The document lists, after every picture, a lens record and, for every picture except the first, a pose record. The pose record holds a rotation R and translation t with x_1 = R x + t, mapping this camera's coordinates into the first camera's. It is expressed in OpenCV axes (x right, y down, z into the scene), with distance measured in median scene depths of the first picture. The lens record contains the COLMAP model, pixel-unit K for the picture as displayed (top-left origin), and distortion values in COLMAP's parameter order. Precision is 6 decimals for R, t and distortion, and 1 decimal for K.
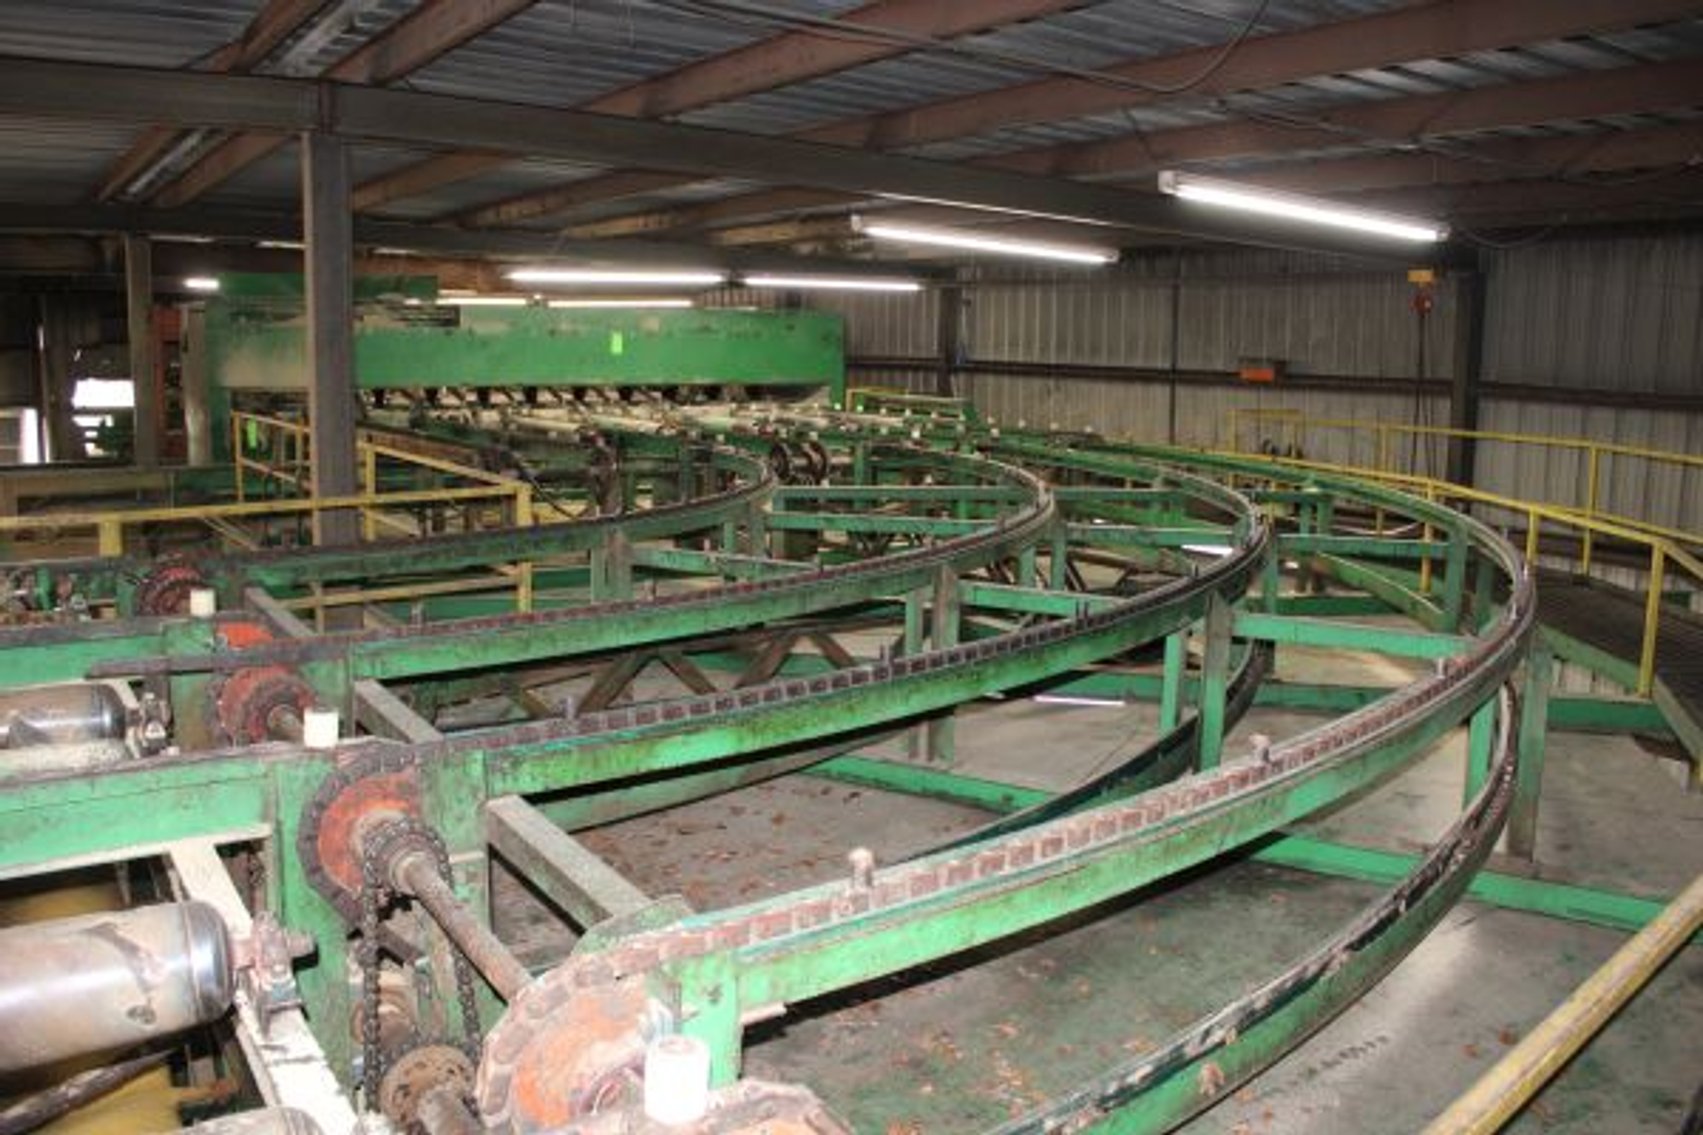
lens RADIAL K [[1405.3, 0, 862.1], [0, 1405.3, 549.6], [0, 0, 1]] dist [-0.163826, 0.148479]
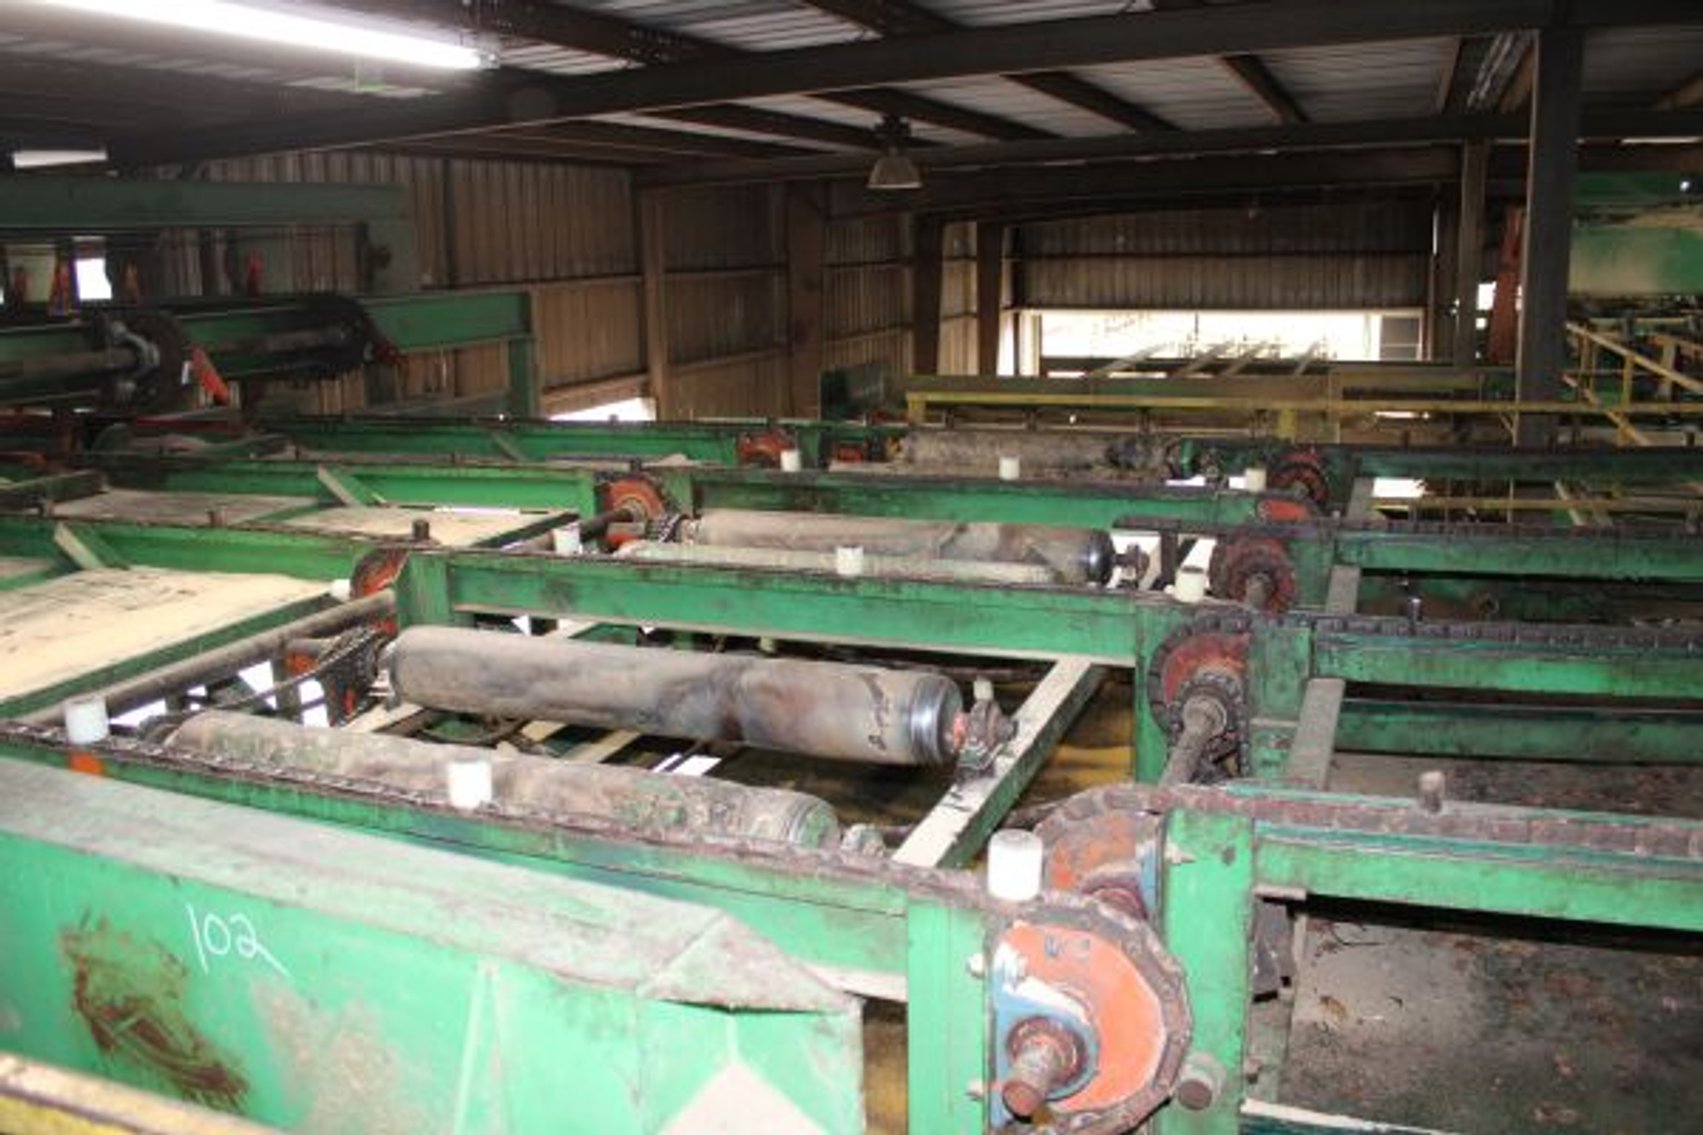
lens RADIAL K [[1405.3, 0, 862.1], [0, 1405.3, 549.6], [0, 0, 1]] dist [-0.163826, 0.148479]
pose [[0.574763, 0.140140, -0.806231, 0.389685], [-0.083959, 0.990127, 0.112250, -0.008445], [0.814002, 0.003173, 0.580854, 0.094661]]
